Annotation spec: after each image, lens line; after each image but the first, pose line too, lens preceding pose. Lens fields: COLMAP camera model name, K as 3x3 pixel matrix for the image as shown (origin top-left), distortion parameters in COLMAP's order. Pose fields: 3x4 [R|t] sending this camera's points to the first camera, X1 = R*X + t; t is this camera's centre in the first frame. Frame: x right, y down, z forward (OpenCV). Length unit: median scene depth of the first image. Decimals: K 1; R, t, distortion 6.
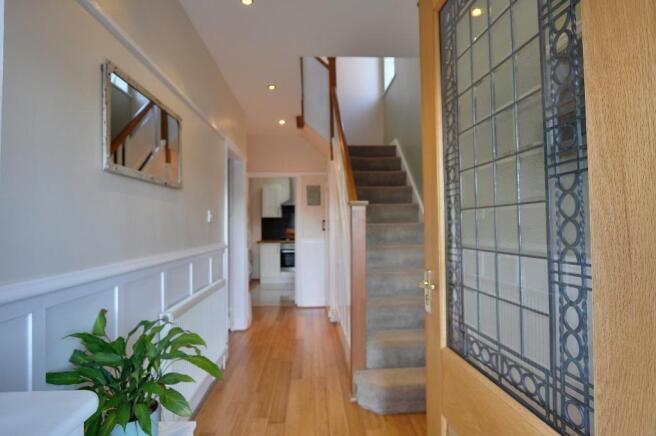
lens RADIAL K [[353.6, 0, 328.0], [0, 353.6, 218.0], [0, 0, 1]] dist [-0.000273, -0.000050]
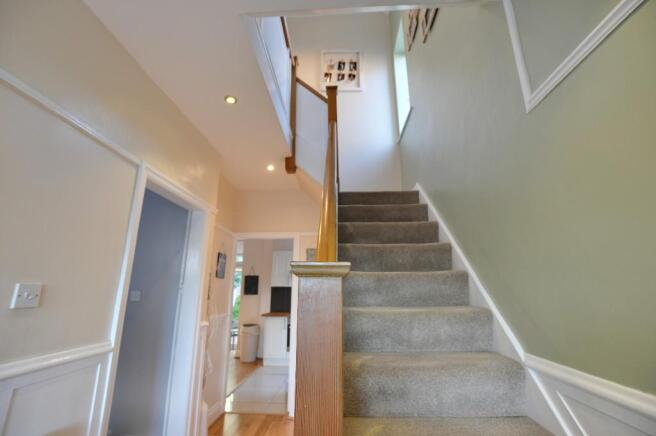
lens RADIAL K [[290.9, 0, 328.0], [0, 290.9, 218.0], [0, 0, 1]] dist [0.000202, 0.000104]
pose [[0.994417, -0.016257, -0.104266, 0.068235], [-0.007139, 0.975435, -0.220174, -0.015639], [0.105284, 0.219689, 0.969872, 0.410374]]
